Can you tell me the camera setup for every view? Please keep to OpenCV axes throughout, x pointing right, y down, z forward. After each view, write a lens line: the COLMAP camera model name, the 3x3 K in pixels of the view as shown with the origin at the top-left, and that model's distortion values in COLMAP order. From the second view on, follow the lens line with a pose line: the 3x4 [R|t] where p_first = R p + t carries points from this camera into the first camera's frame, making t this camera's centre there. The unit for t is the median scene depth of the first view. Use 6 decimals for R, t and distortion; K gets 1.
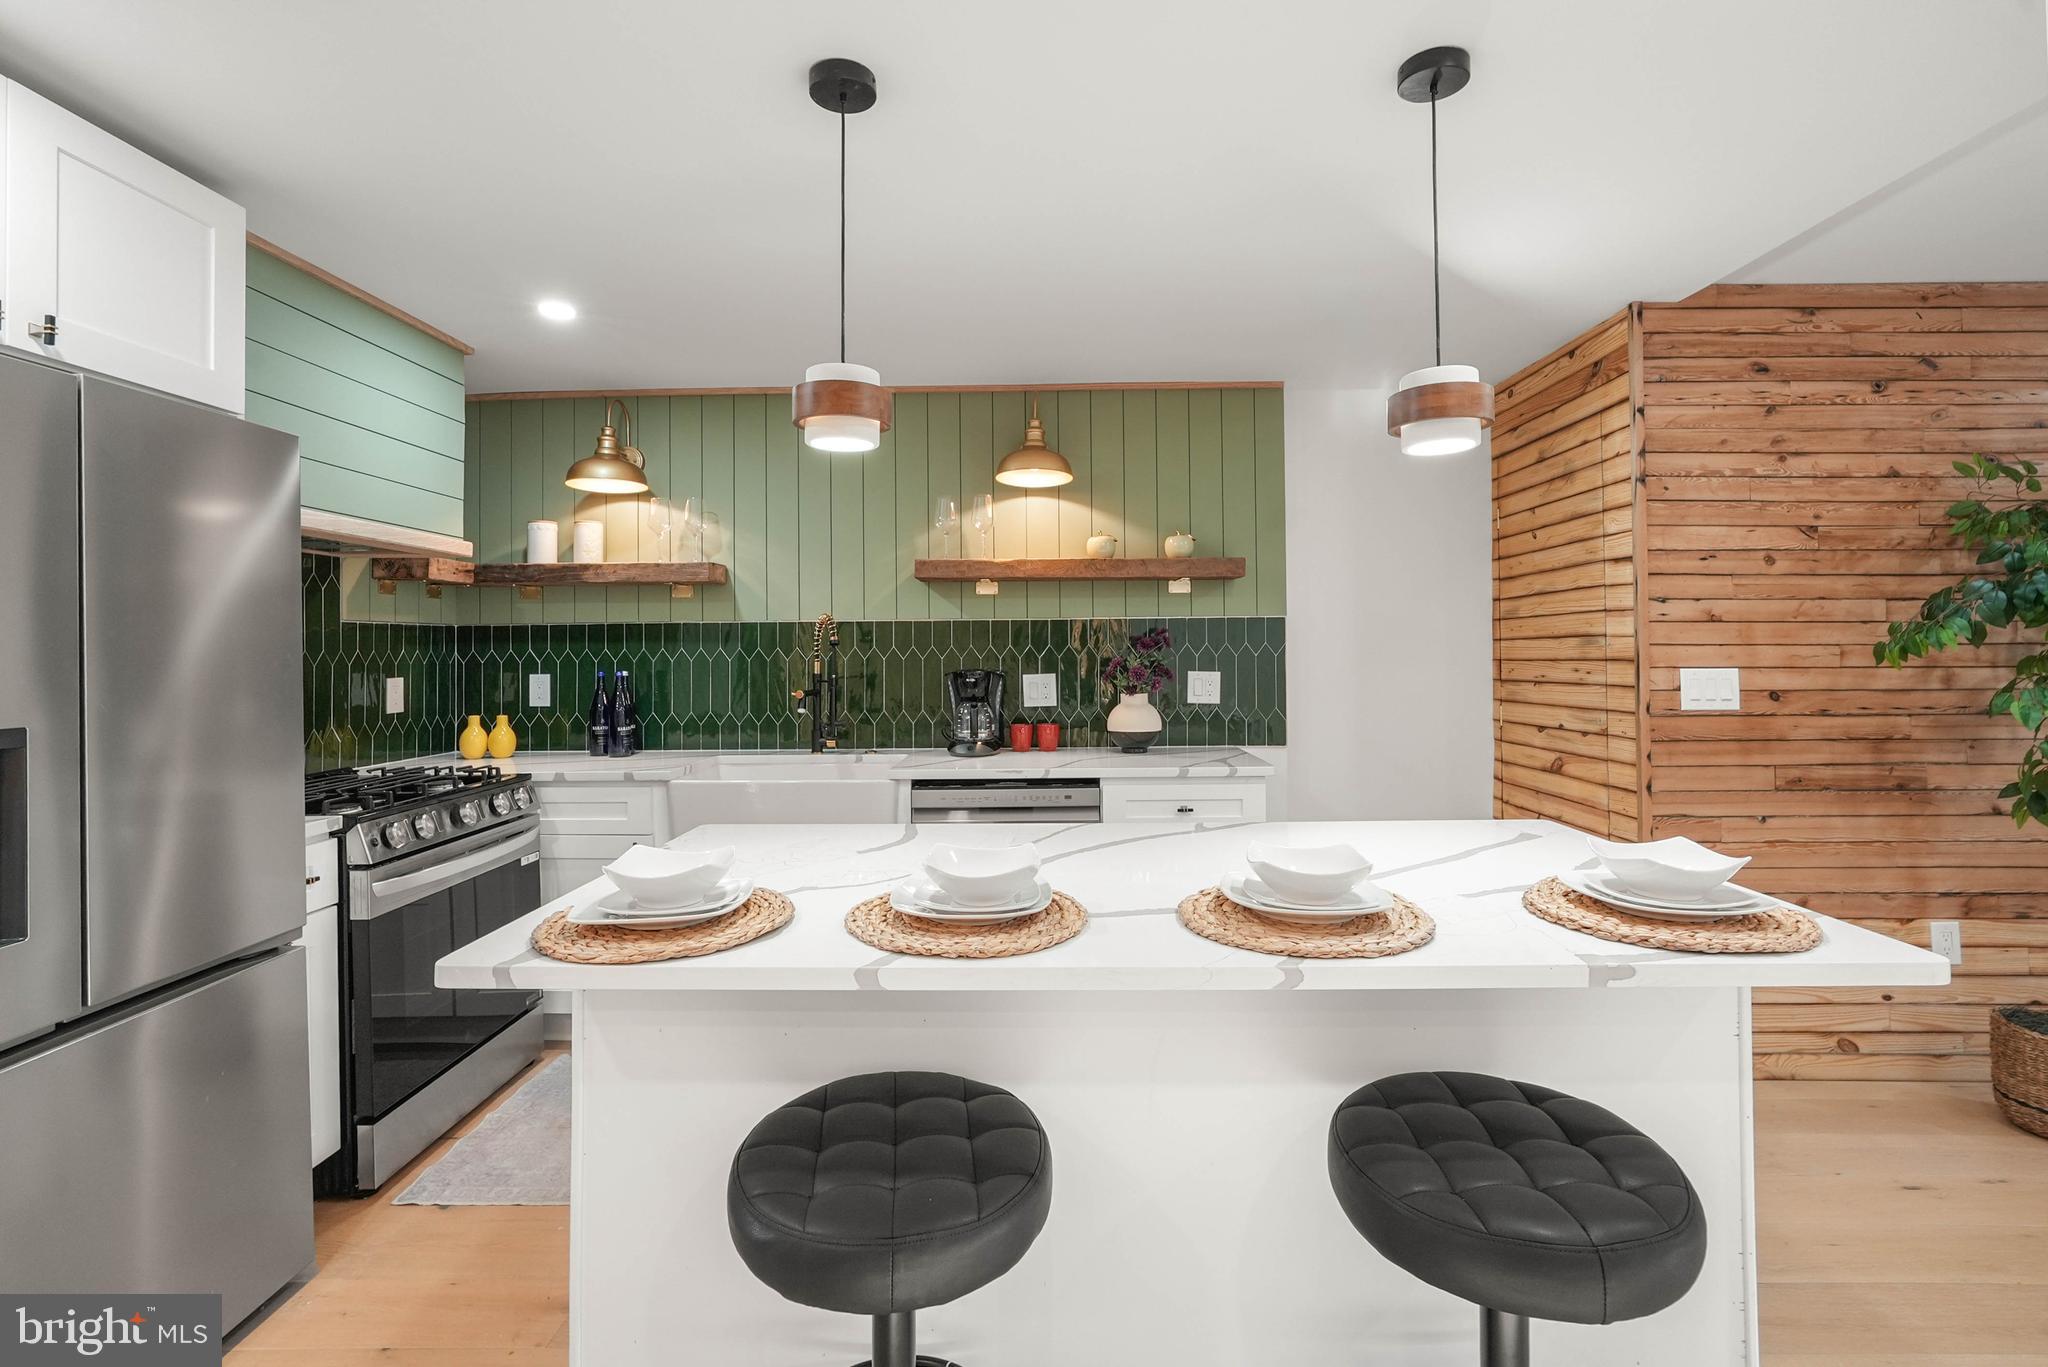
lens RADIAL K [[926.2, 0, 1033.9], [0, 926.2, 633.8], [0, 0, 1]] dist [-0.018078, 0.003623]
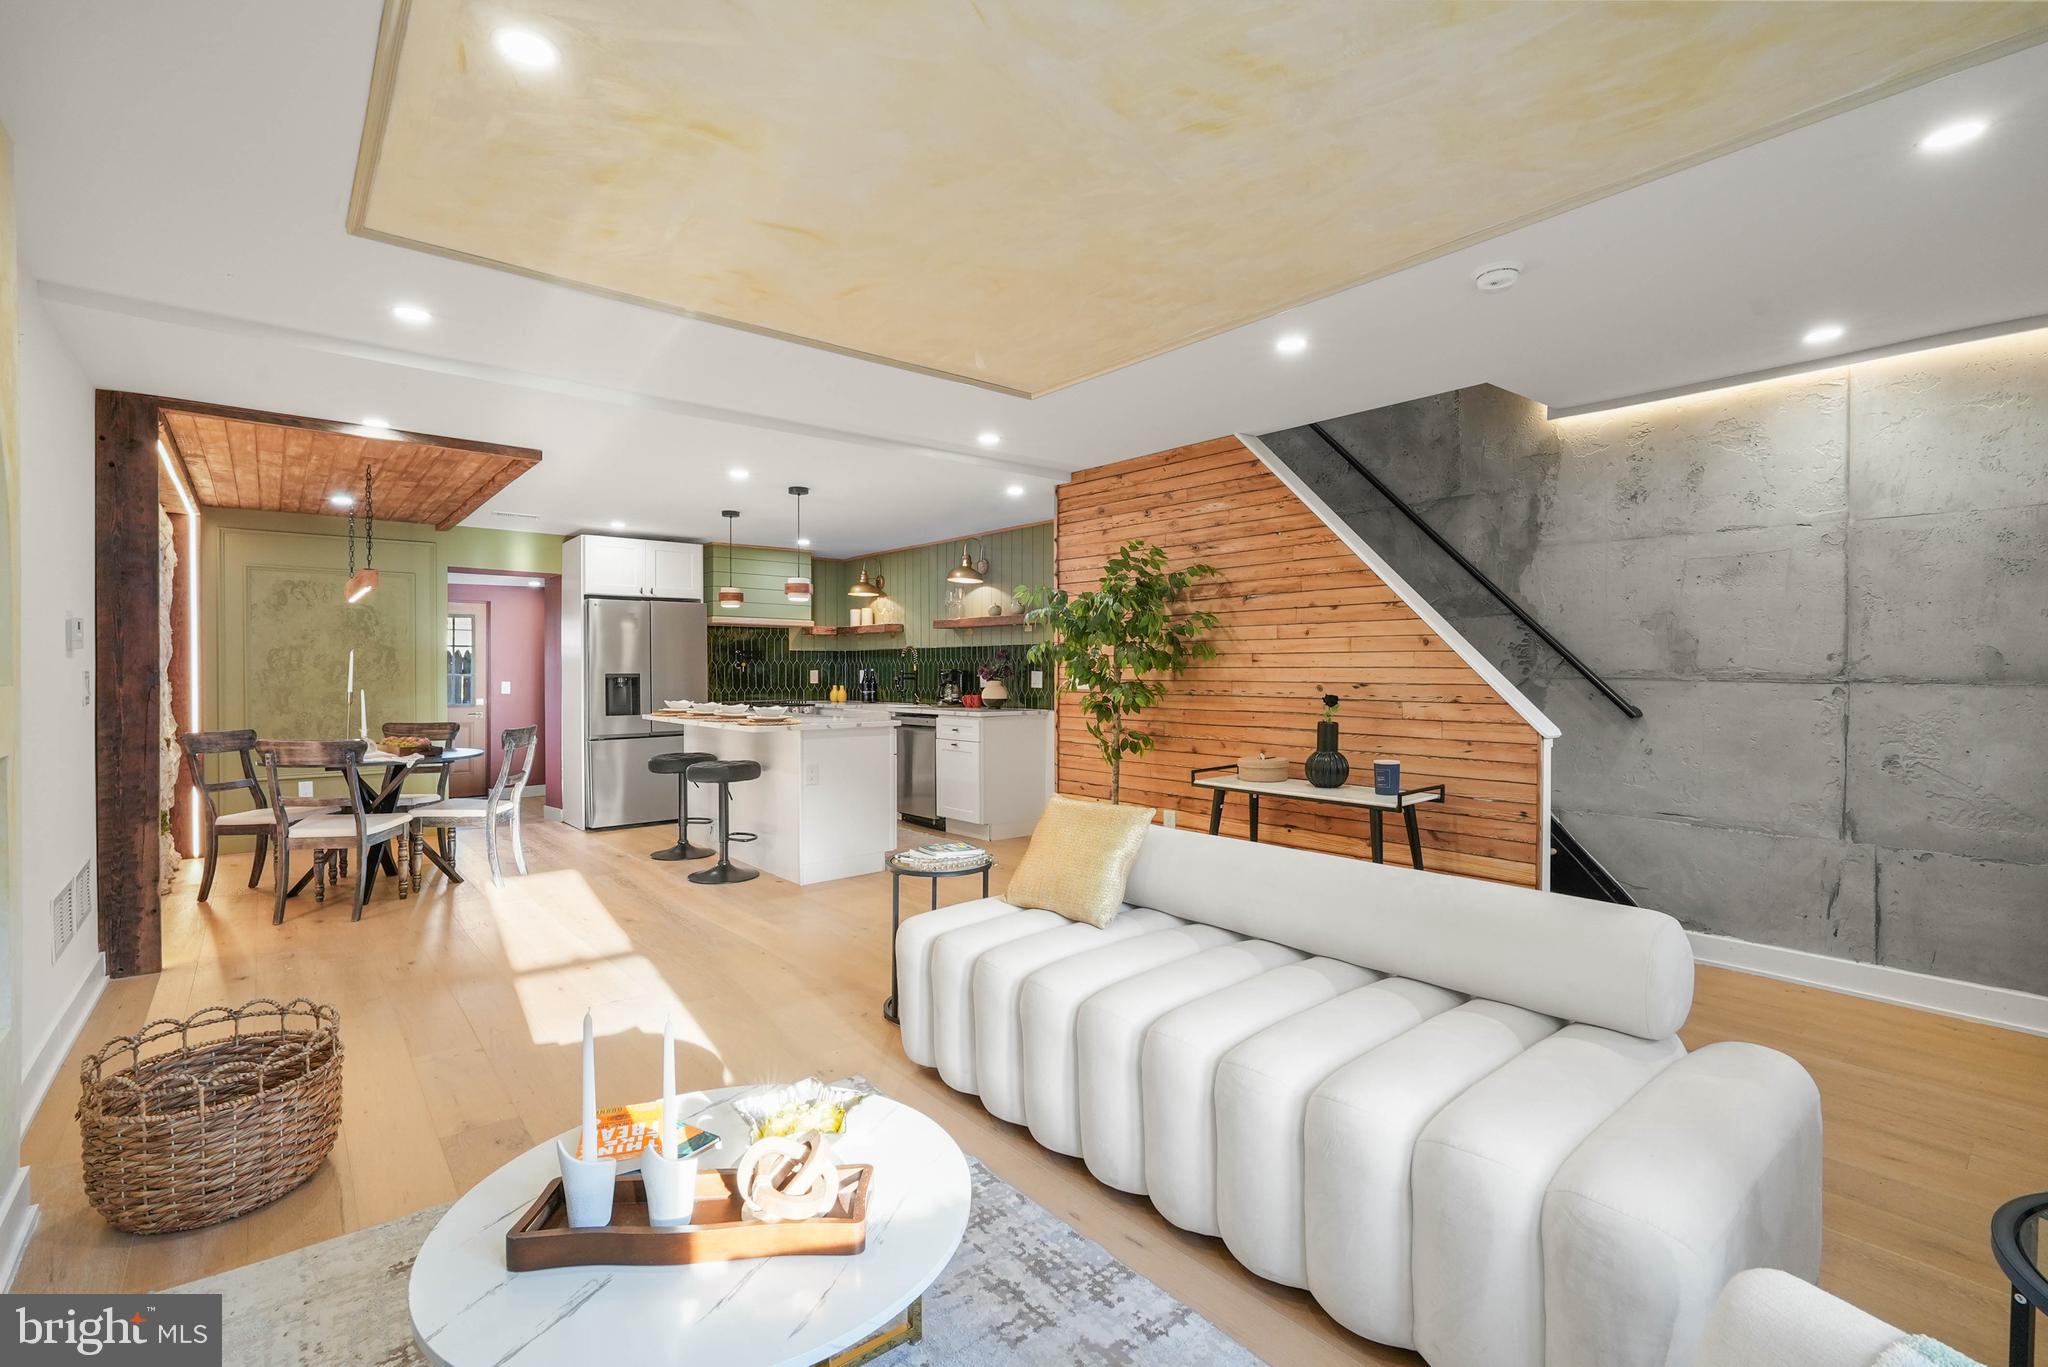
lens RADIAL K [[926.2, 0, 1030.7], [0, 926.2, 683.9], [0, 0, 1]] dist [-0.018078, 0.003623]
pose [[0.657579, 0.018307, -0.753163, 1.726205], [0.006318, 0.999536, 0.029812, 0.009478], [0.753359, -0.024362, 0.657158, -0.308188]]
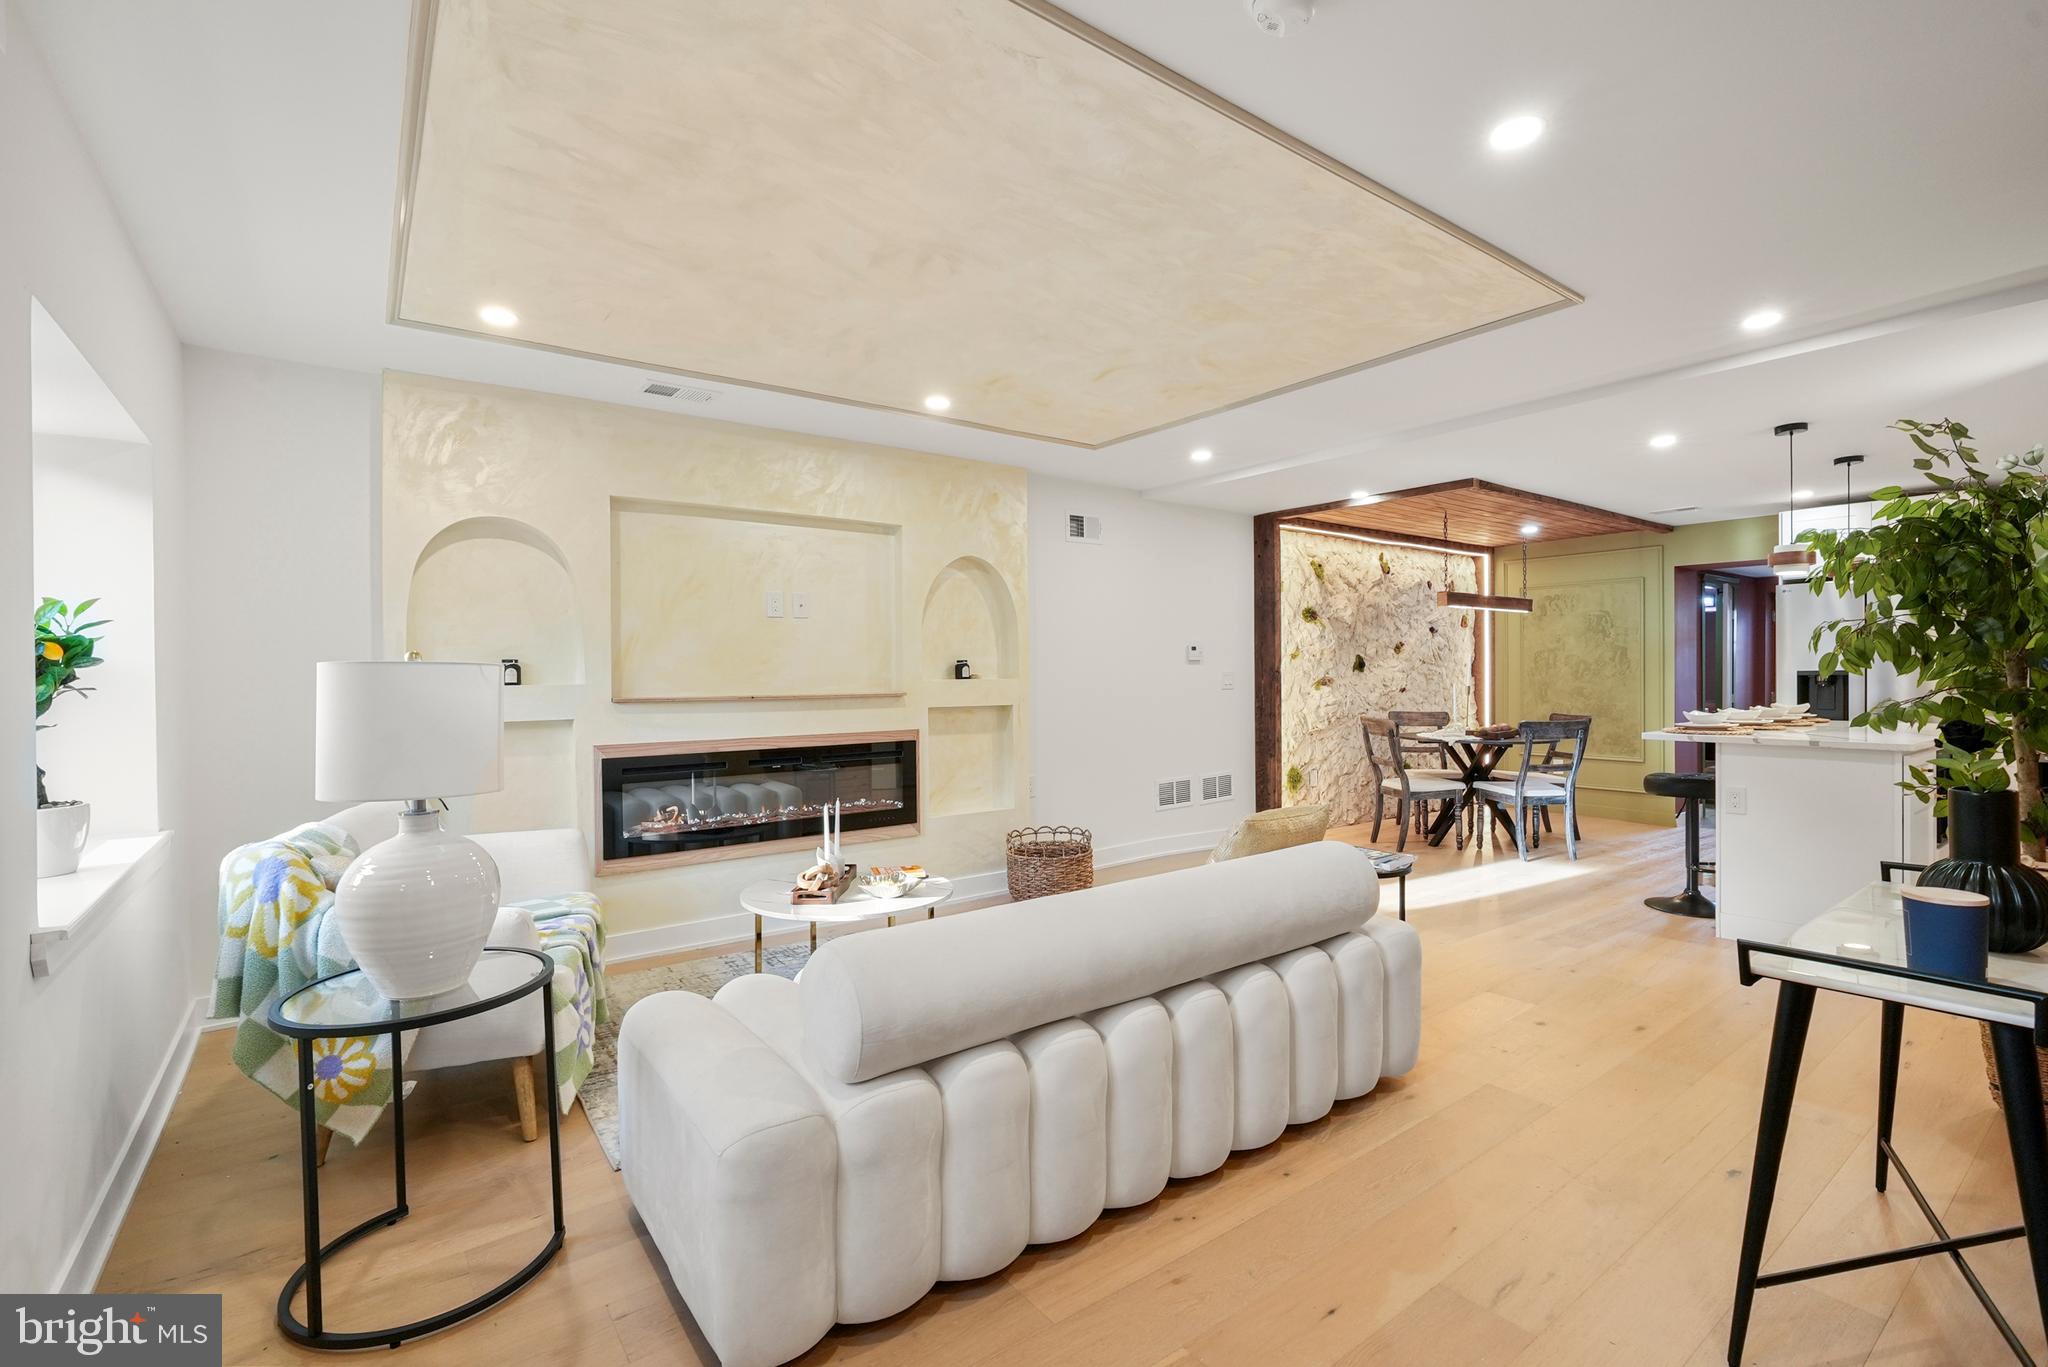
lens RADIAL K [[926.2, 0, 1019.7], [0, 926.2, 672.6], [0, 0, 1]] dist [-0.018078, 0.003623]
pose [[-0.794360, 0.014317, -0.607279, 1.787149], [0.022660, 0.999725, -0.006073, 0.022937], [0.607025, -0.018585, -0.794466, 0.826134]]
